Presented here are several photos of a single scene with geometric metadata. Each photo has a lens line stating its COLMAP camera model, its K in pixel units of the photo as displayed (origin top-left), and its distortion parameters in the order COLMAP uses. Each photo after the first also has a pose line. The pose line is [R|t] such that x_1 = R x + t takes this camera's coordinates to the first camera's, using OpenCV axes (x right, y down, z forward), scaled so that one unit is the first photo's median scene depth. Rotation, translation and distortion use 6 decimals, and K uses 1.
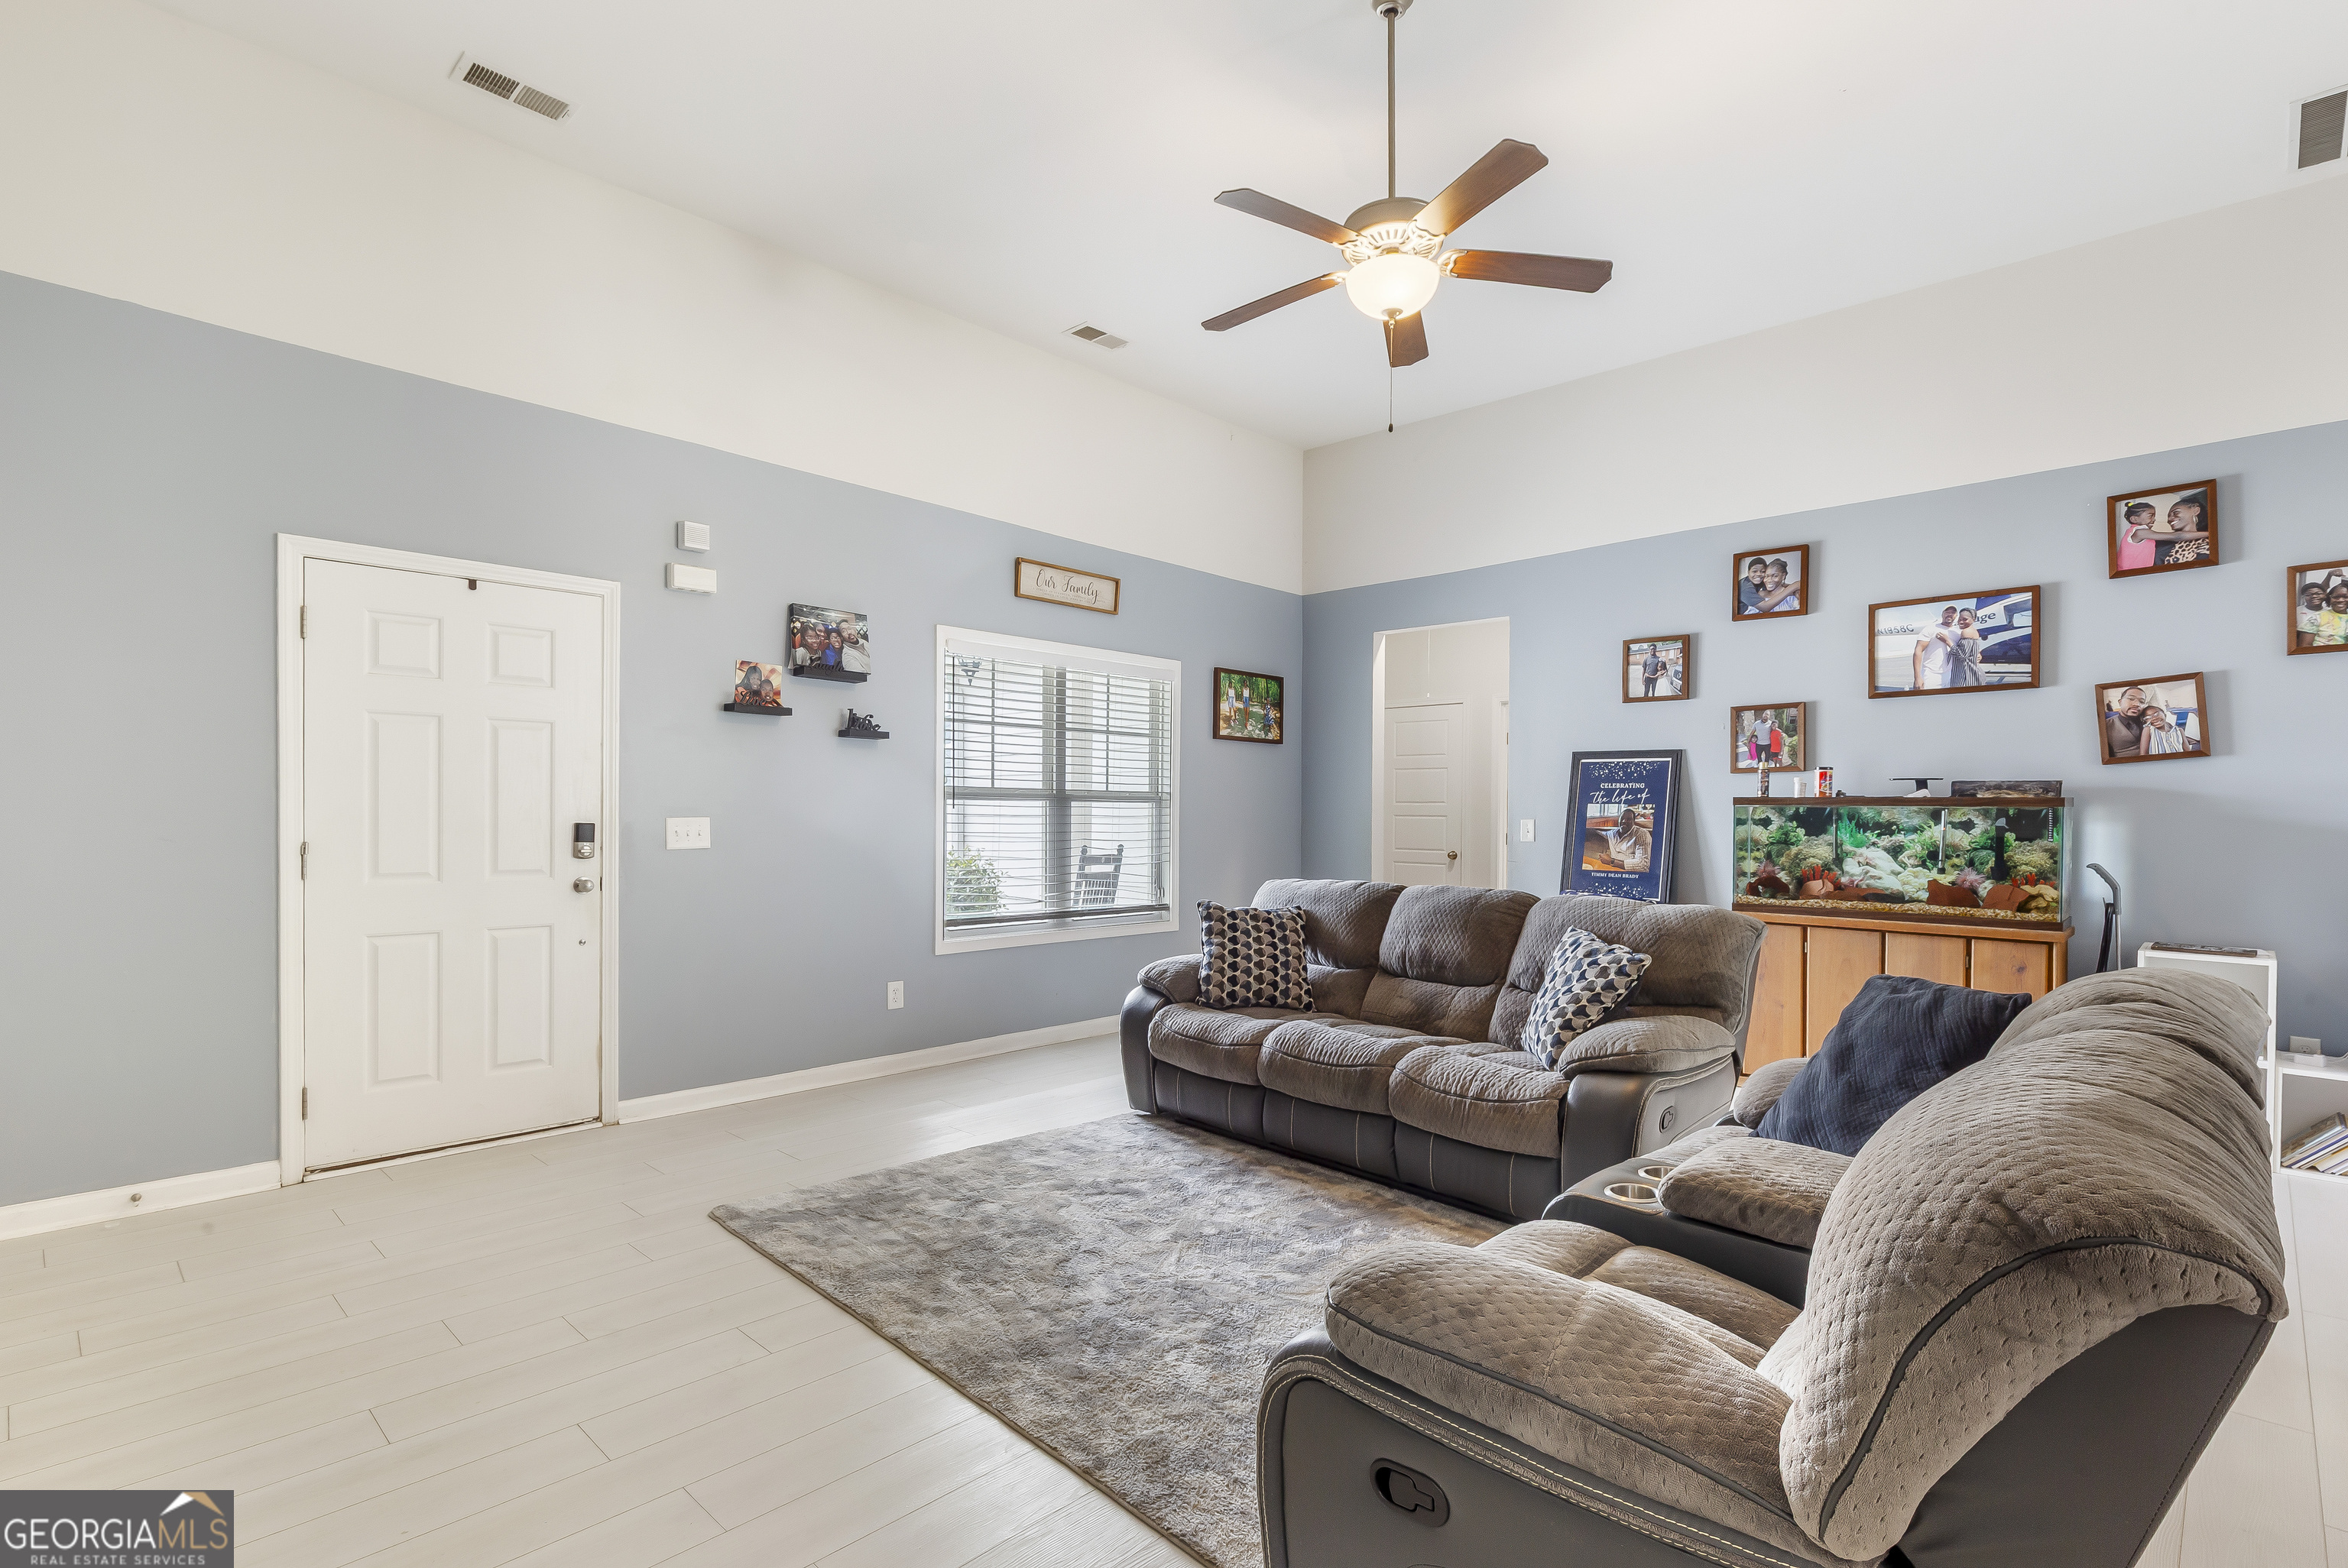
lens RADIAL K [[1118.2, 0, 1210.1], [0, 1118.2, 826.1], [0, 0, 1]] dist [-0.001765, -0.003636]
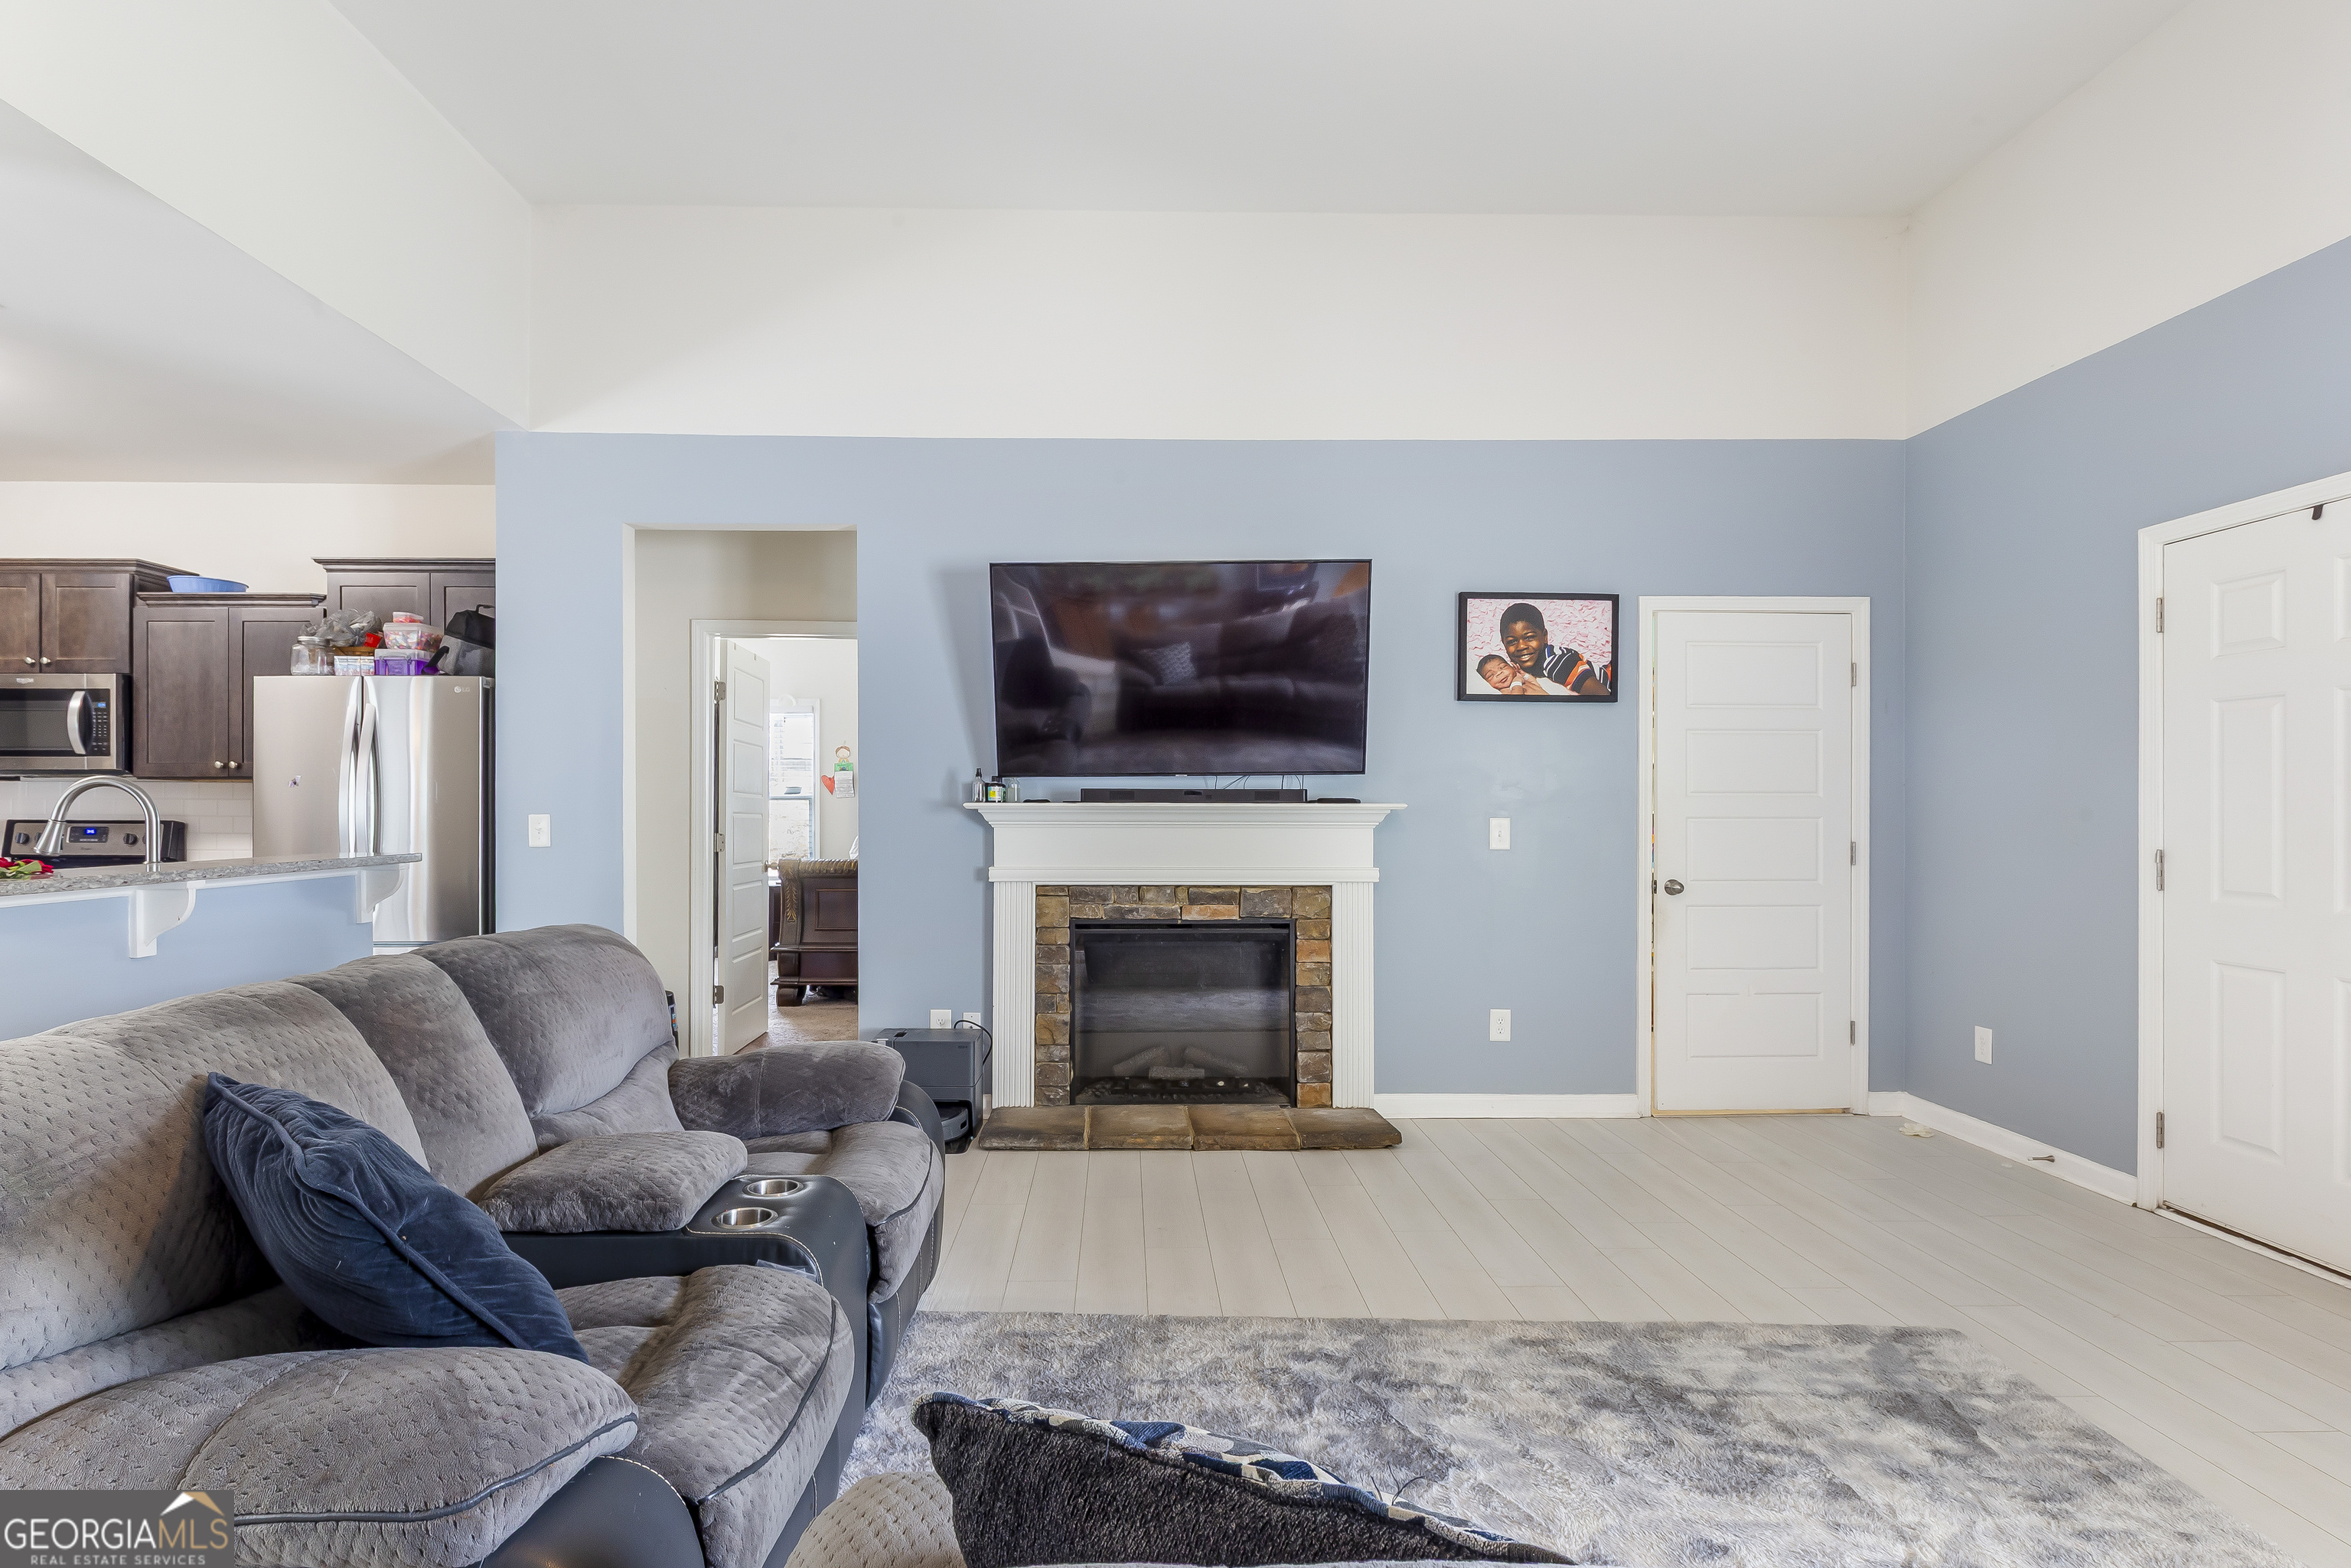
lens RADIAL K [[1177.6, 0, 1122.2], [0, 1177.6, 807.6], [0, 0, 1]] dist [-0.002563, -0.000393]
pose [[-0.732244, -0.009583, -0.680975, 0.294453], [-0.016665, 0.999854, 0.003849, -0.005889], [0.680839, 0.014167, -0.732296, 0.667431]]
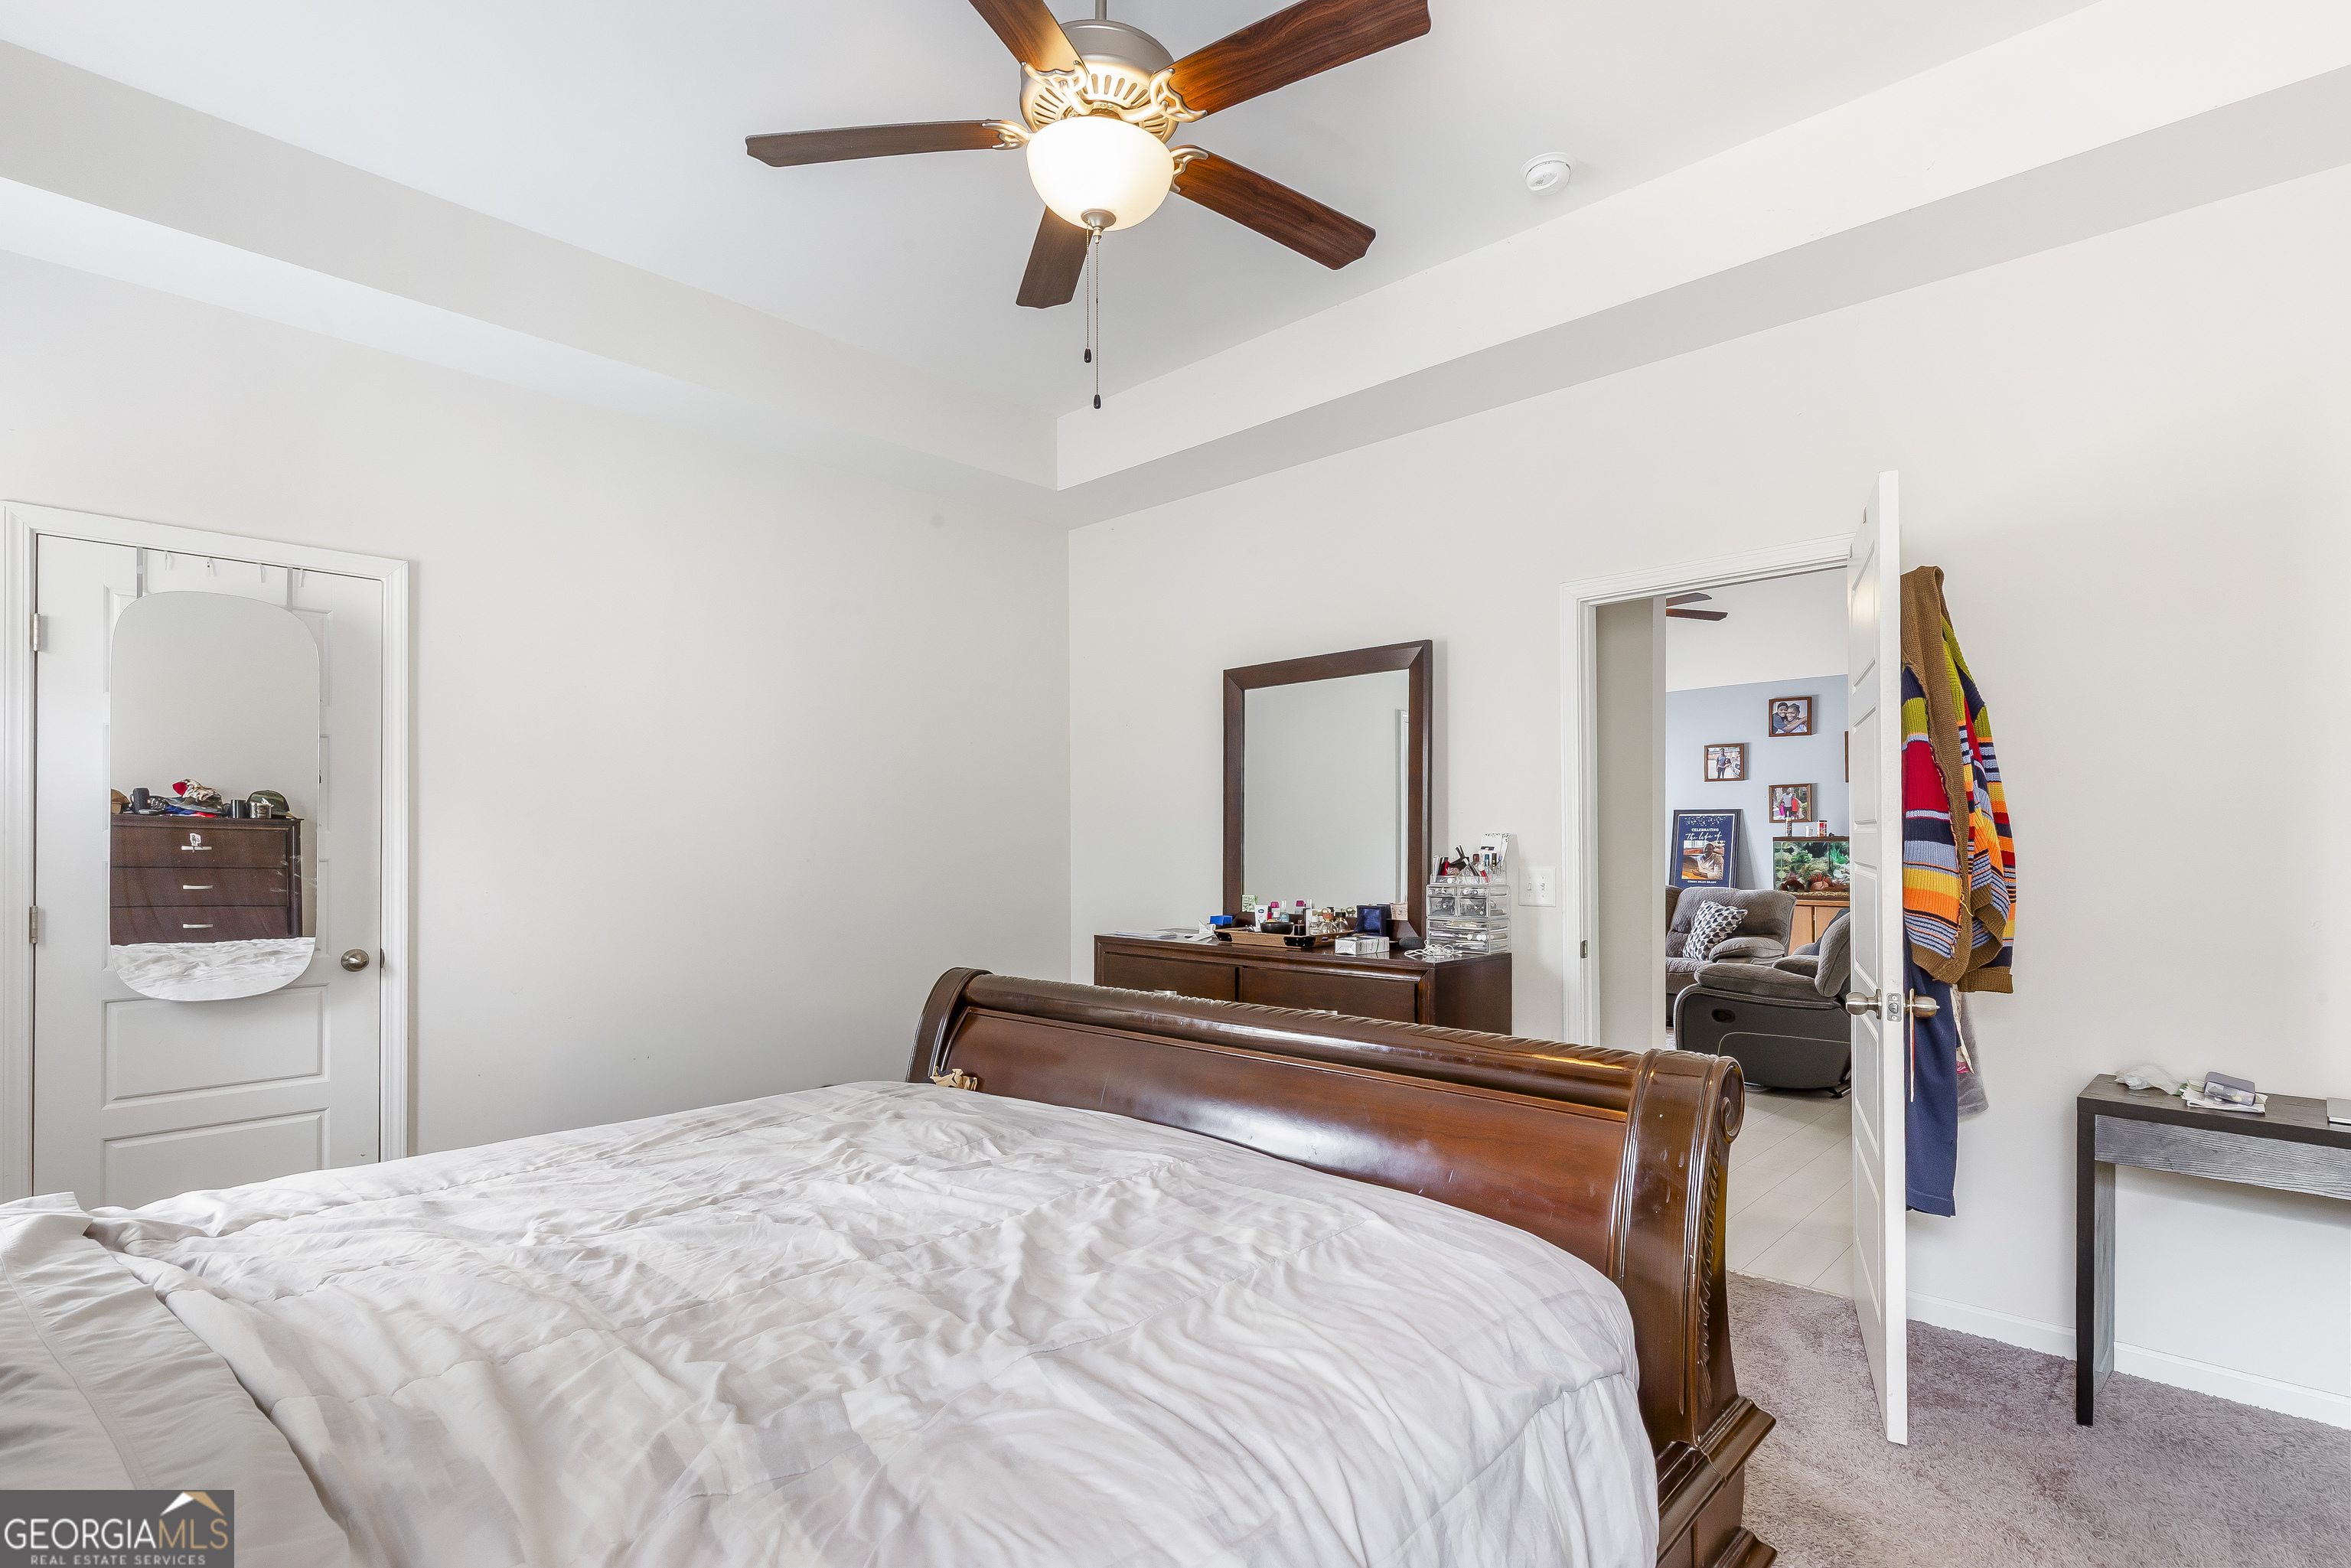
lens RADIAL K [[1119.7, 0, 1208.2], [0, 1119.7, 841.8], [0, 0, 1]] dist [-0.001765, -0.003636]
pose [[0.999951, -0.009824, -0.001234, -0.460512], [0.009806, 0.999854, -0.013985, -0.001370], [0.001371, 0.013972, 0.999901, -0.844906]]
